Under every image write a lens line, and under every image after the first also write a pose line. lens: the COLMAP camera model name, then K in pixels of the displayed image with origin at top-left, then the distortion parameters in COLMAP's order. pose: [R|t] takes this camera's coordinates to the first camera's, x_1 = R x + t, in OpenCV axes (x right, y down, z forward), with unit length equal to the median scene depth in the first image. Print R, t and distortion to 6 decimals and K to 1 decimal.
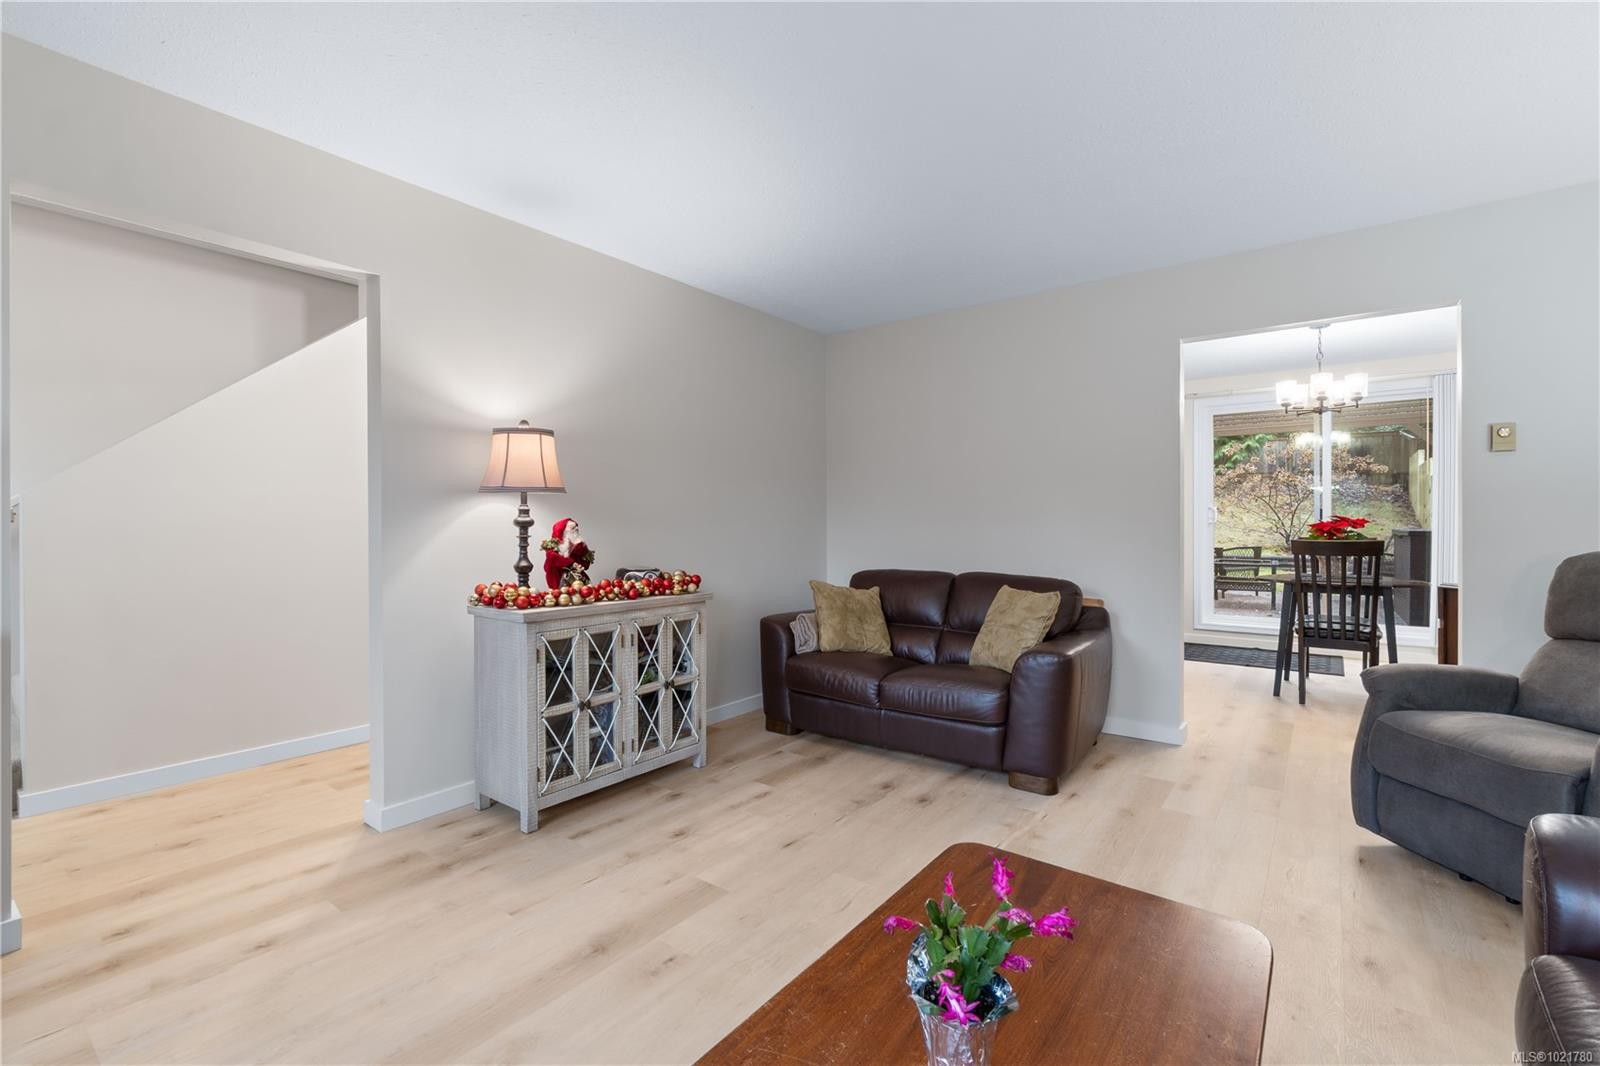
lens RADIAL K [[708.6, 0, 786.9], [0, 708.6, 525.6], [0, 0, 1]] dist [-0.001425, -0.000232]
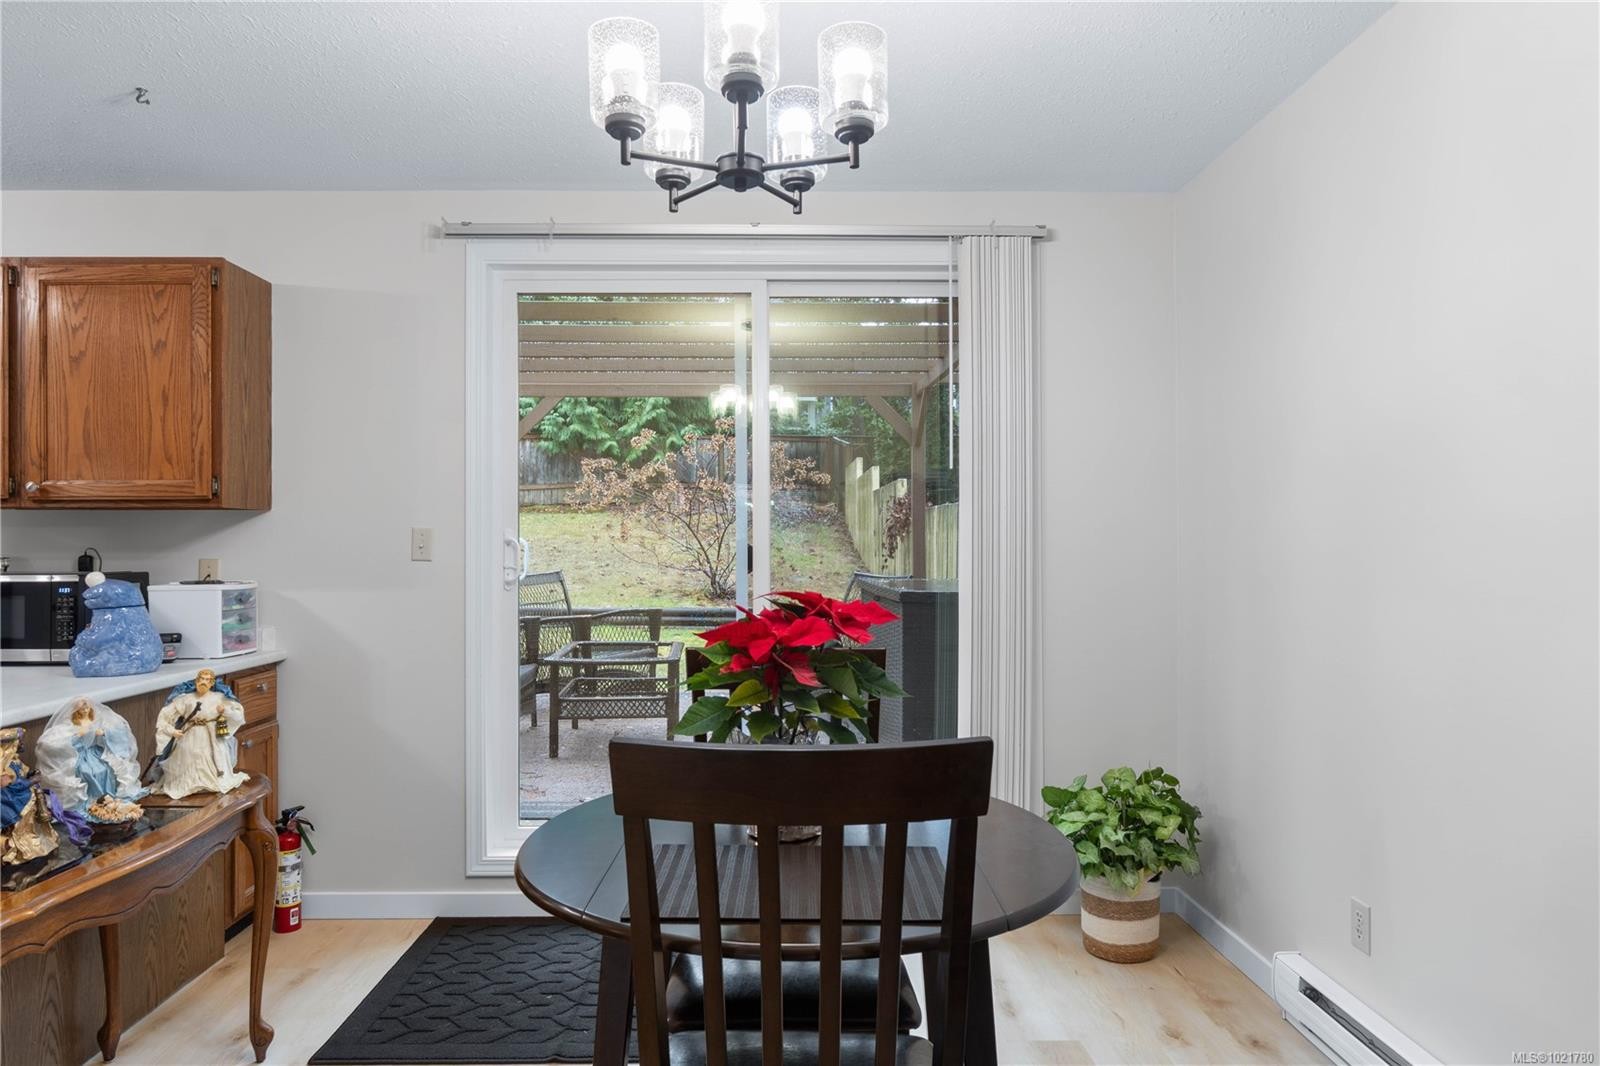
lens RADIAL K [[708.6, 0, 786.9], [0, 708.6, 525.6], [0, 0, 1]] dist [-0.001425, -0.000232]
pose [[0.772140, 0.012403, 0.635331, 0.364199], [-0.000103, 0.999812, -0.019393, -0.019708], [-0.635452, 0.014909, 0.771996, 0.478230]]
